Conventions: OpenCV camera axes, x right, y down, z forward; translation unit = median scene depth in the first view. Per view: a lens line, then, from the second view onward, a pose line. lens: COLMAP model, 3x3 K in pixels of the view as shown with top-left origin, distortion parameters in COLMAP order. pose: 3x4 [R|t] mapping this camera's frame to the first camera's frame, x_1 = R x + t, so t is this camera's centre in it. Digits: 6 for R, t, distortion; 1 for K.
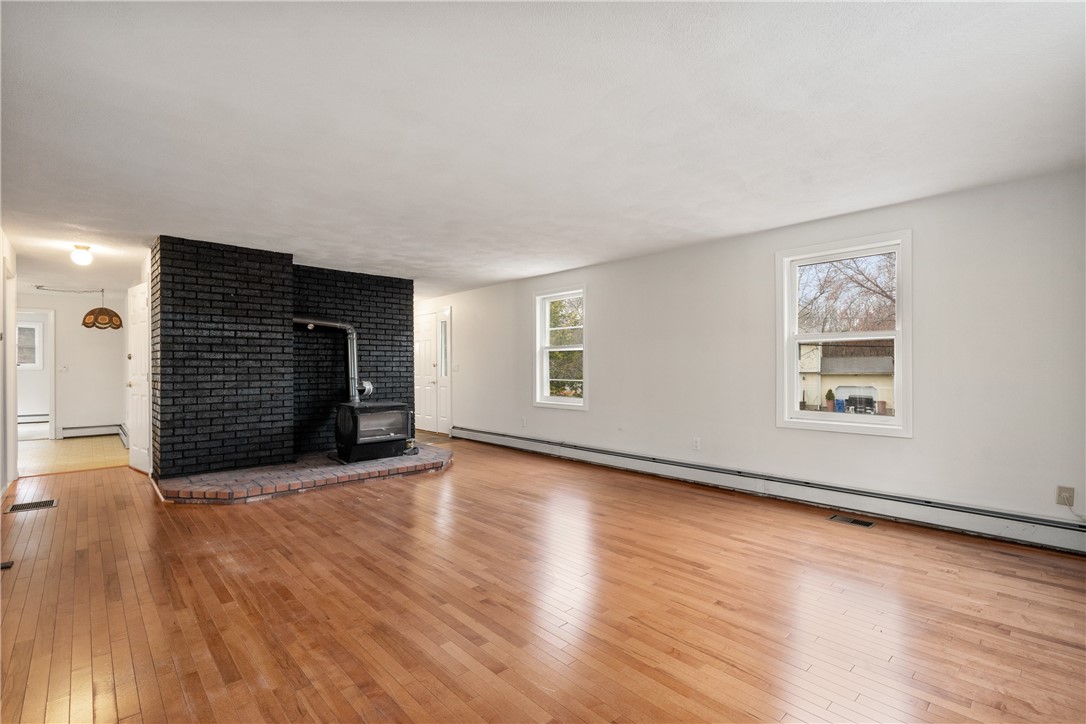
lens RADIAL K [[493.8, 0, 535.1], [0, 493.8, 363.6], [0, 0, 1]] dist [-0.009414, 0.002819]
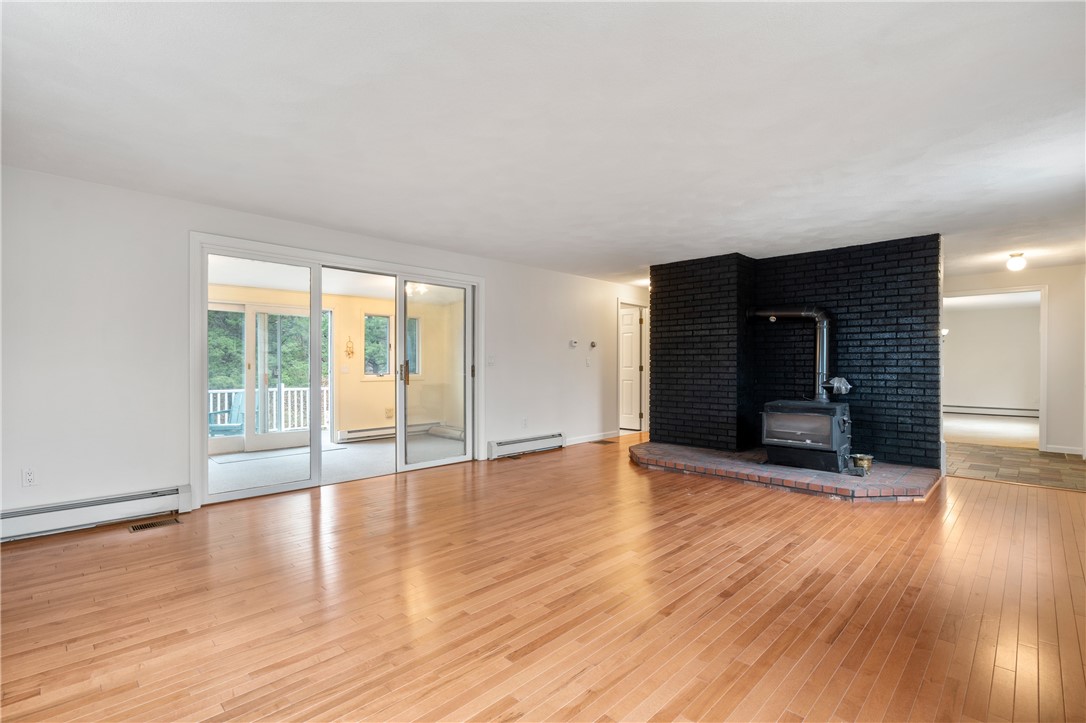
lens RADIAL K [[493.8, 0, 537.7], [0, 493.8, 365.9], [0, 0, 1]] dist [-0.009414, 0.002819]
pose [[0.055254, 0.005401, -0.998458, 0.542887], [0.008427, 0.999947, 0.005876, 0.008534], [0.998437, -0.008739, 0.055206, 0.535711]]
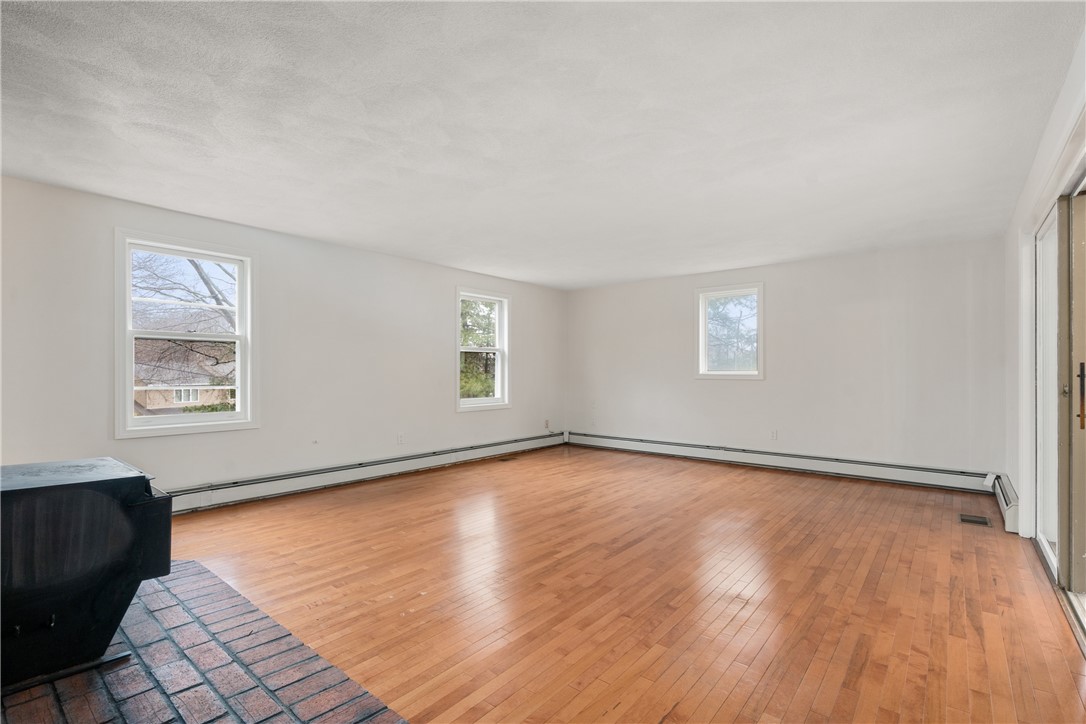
lens RADIAL K [[493.8, 0, 543.0], [0, 493.8, 368.4], [0, 0, 1]] dist [-0.009414, 0.002819]
pose [[-0.134503, 0.008248, 0.990879, -0.758086], [-0.011656, 0.999883, -0.009905, 0.012330], [-0.990845, -0.012882, -0.134391, 0.780332]]
